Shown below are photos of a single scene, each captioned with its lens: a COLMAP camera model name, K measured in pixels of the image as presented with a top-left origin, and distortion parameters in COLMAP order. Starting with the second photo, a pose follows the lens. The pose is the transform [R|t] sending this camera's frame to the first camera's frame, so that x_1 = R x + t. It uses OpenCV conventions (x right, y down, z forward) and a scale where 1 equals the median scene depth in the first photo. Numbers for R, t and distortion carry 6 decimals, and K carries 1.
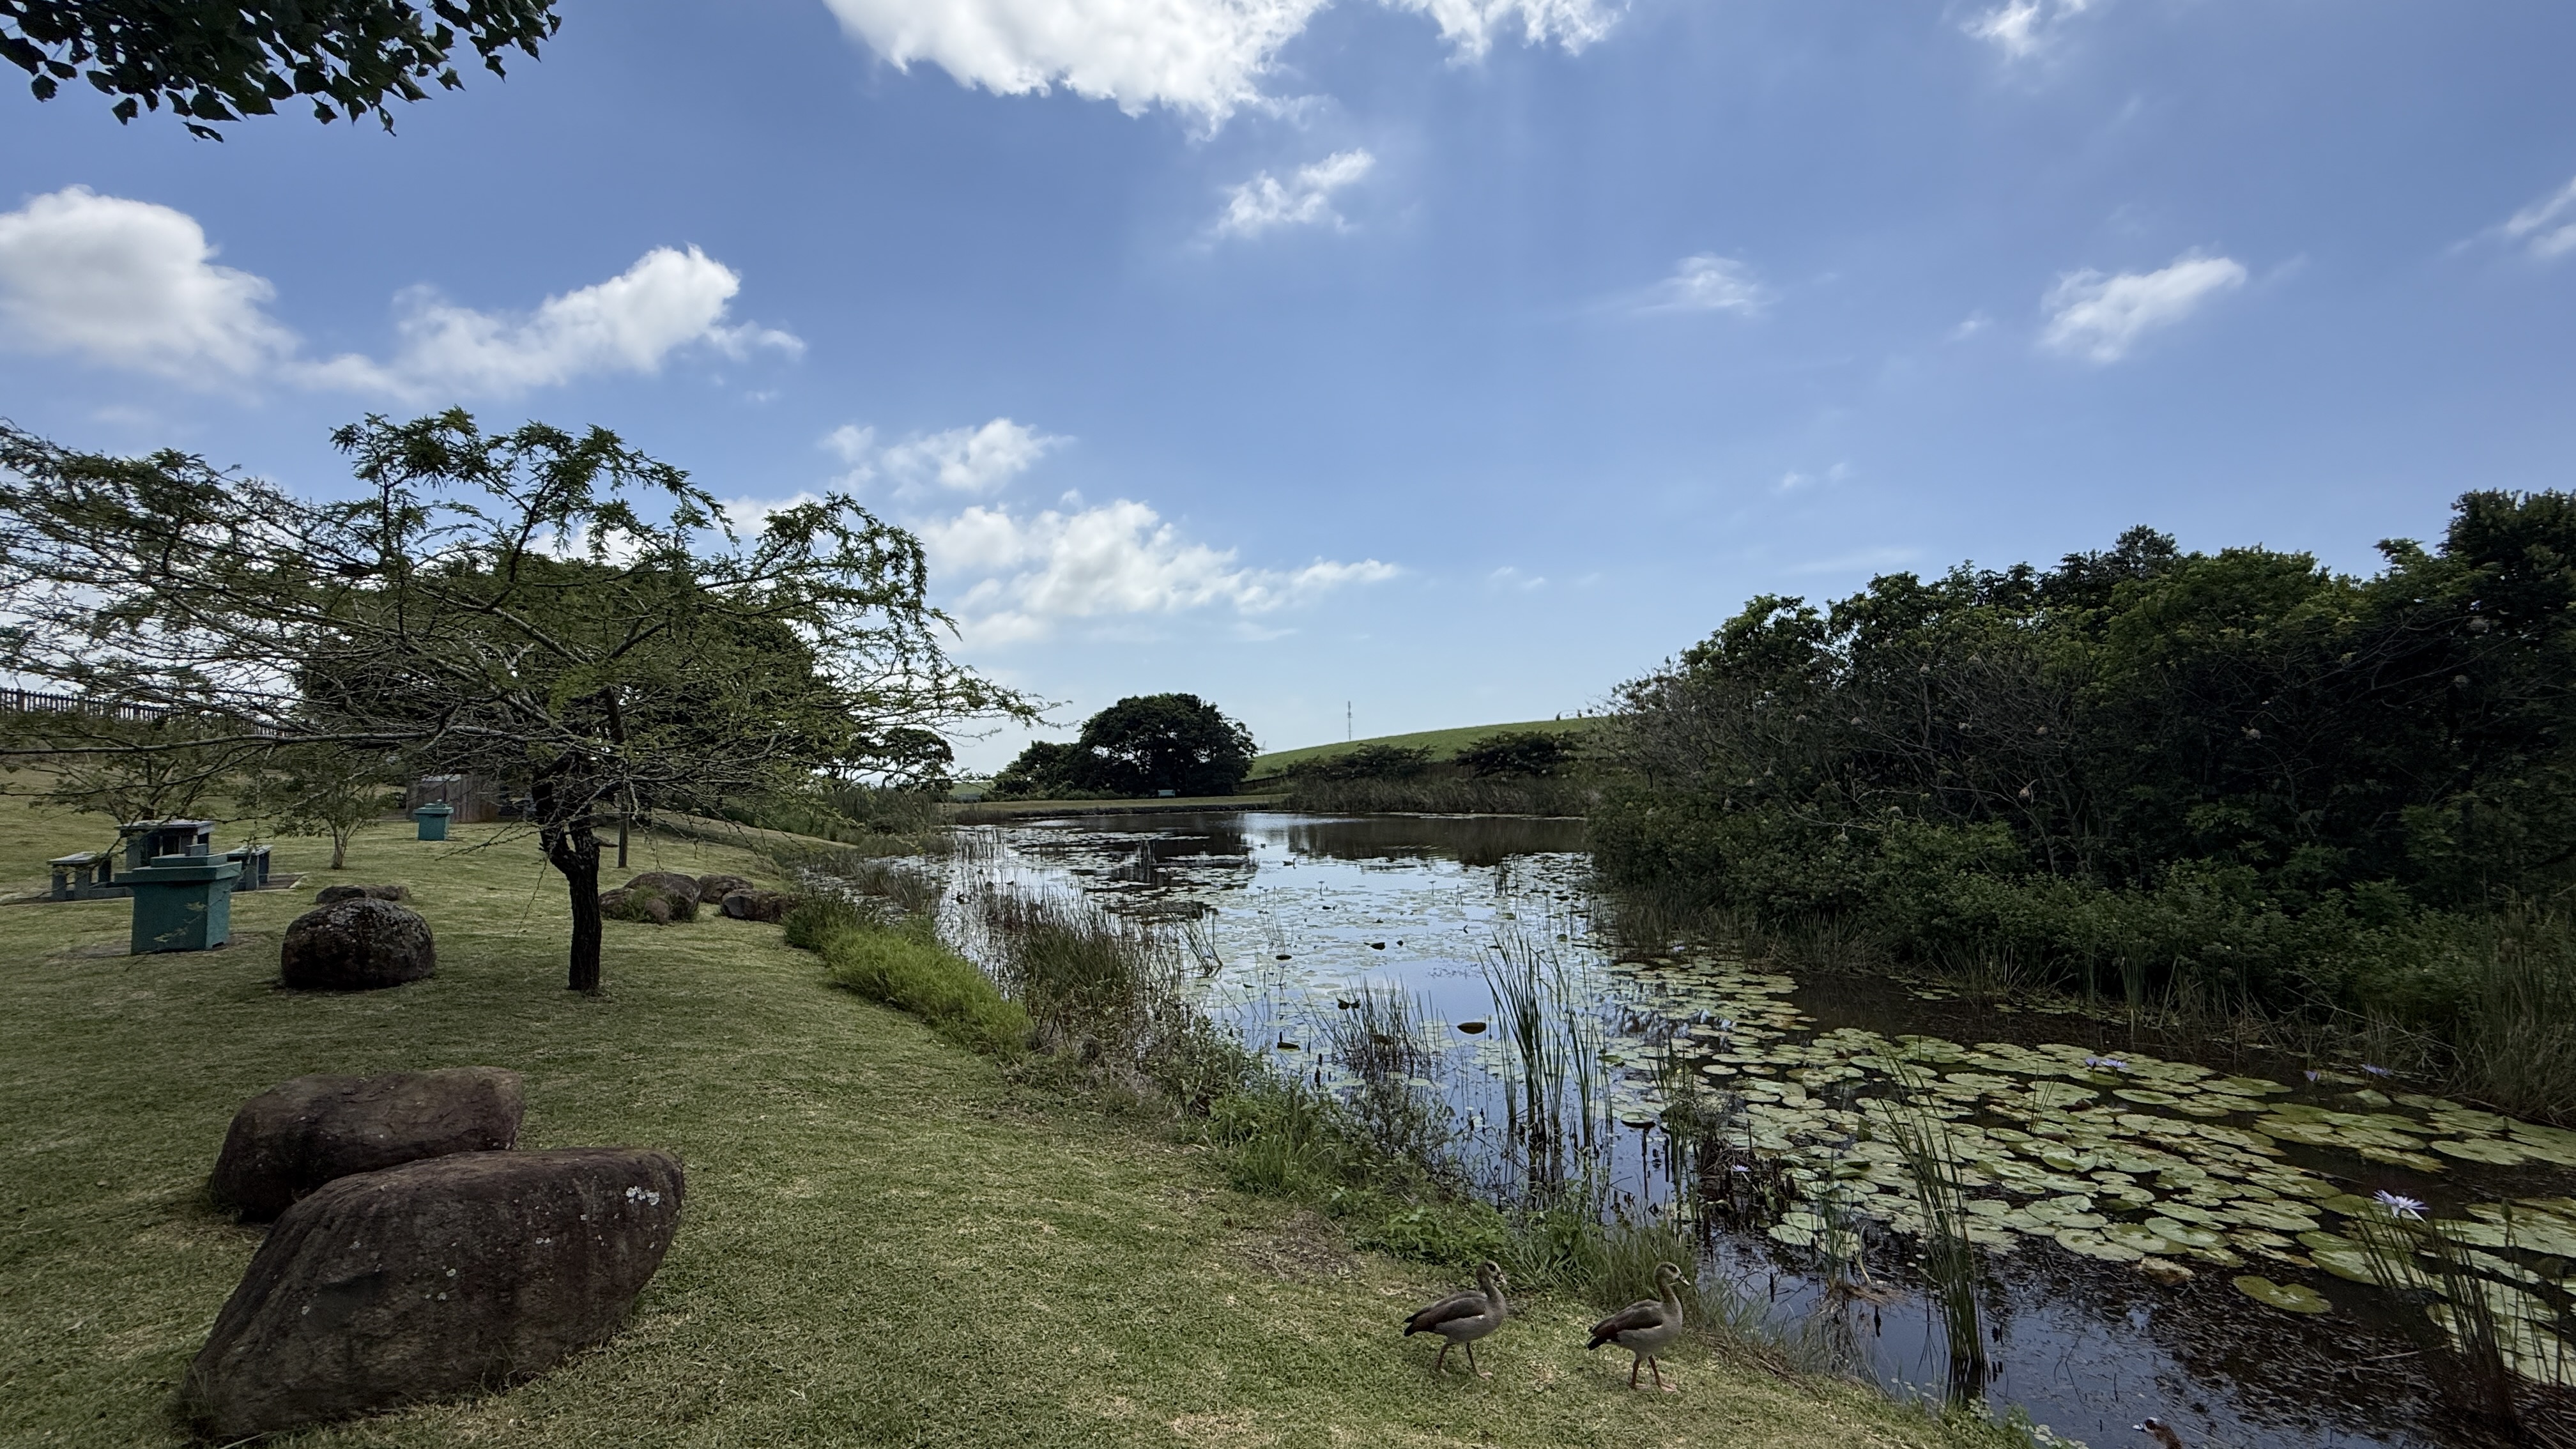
lens RADIAL K [[1025.8, 0, 1288.0], [0, 1025.8, 724.5], [0, 0, 1]] dist [0.000310, 0.000335]
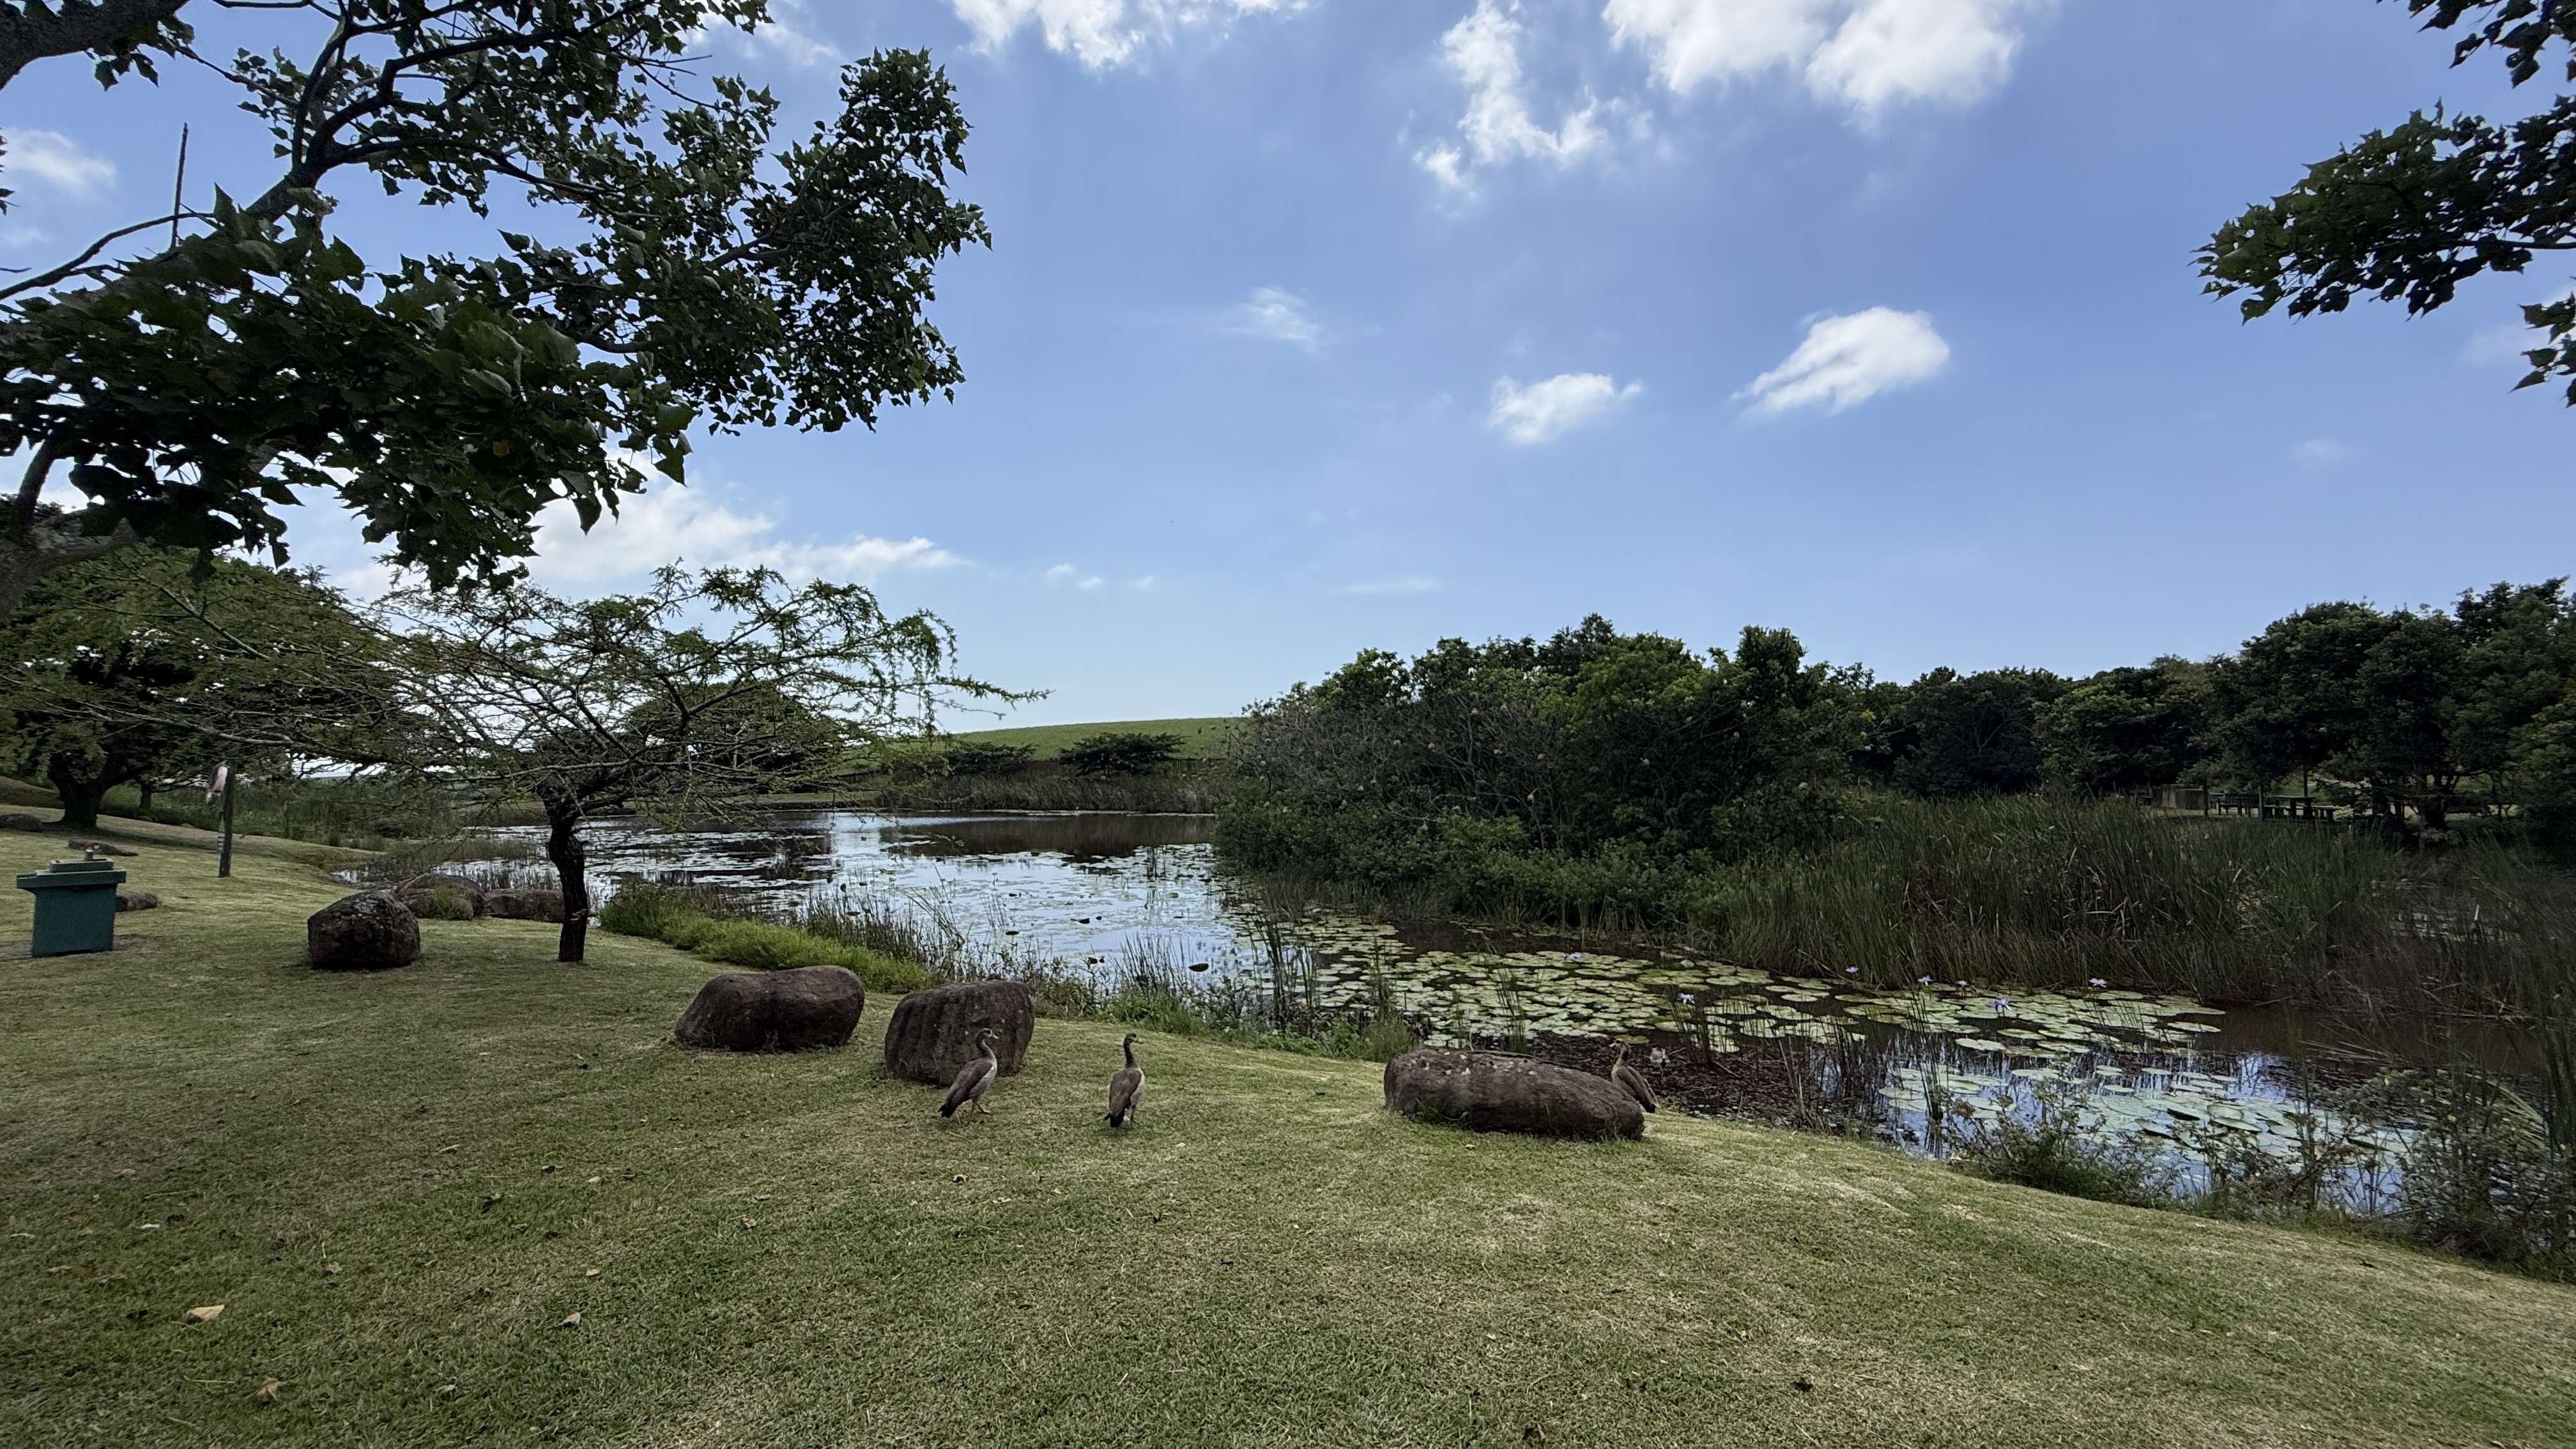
lens RADIAL K [[1025.8, 0, 1288.0], [0, 1025.8, 724.5], [0, 0, 1]] dist [0.000310, 0.000335]
pose [[0.916974, 0.029042, 0.397888, -0.245110], [-0.030565, 0.999530, -0.002517, -0.029103], [-0.397774, -0.009853, 0.917431, -0.282267]]
